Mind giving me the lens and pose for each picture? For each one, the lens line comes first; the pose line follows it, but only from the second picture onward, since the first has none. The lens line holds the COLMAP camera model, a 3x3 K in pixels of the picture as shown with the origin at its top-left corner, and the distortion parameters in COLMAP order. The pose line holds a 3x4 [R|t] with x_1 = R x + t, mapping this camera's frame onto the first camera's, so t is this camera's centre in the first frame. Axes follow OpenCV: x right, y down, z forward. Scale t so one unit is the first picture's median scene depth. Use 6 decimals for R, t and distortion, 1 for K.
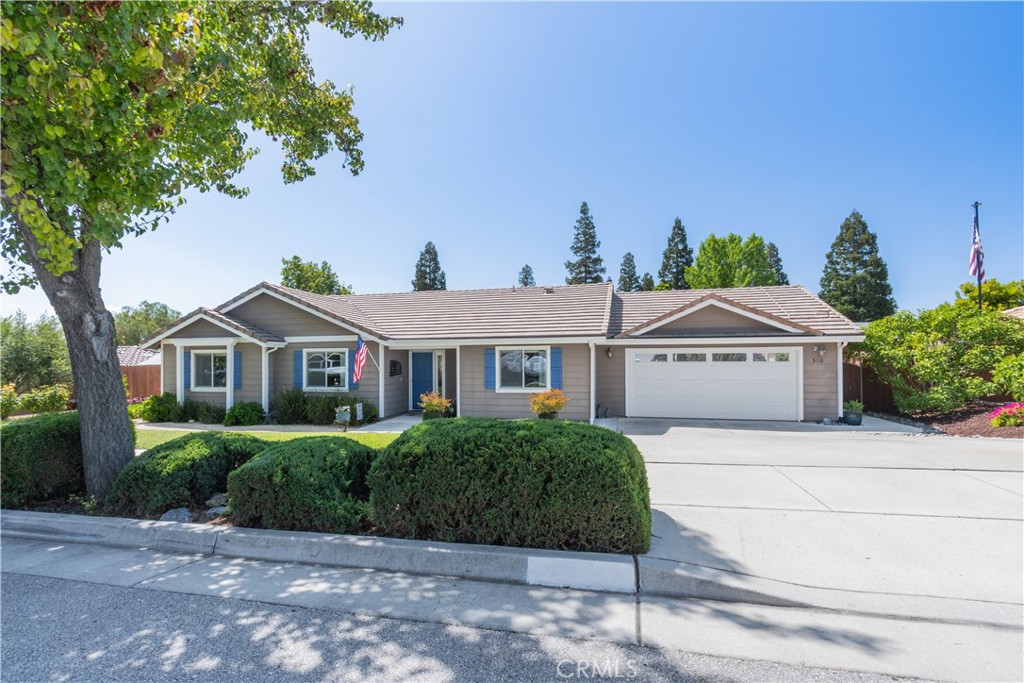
lens RADIAL K [[452.2, 0, 496.2], [0, 452.2, 367.0], [0, 0, 1]] dist [-0.000095, -0.000022]
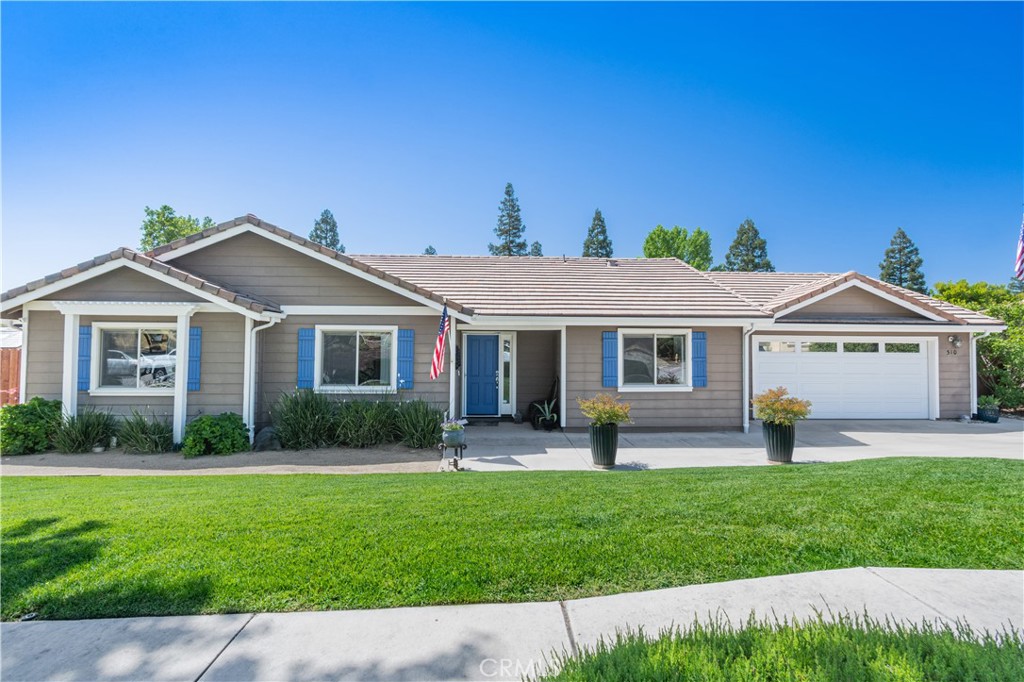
lens RADIAL K [[468.4, 0, 508.2], [0, 468.4, 340.2], [0, 0, 1]] dist [-0.000833, -0.000163]
pose [[0.957182, 0.017659, 0.288947, -0.361738], [-0.007342, 0.999298, -0.036750, 0.002507], [-0.289393, 0.033055, 0.956640, 0.303957]]
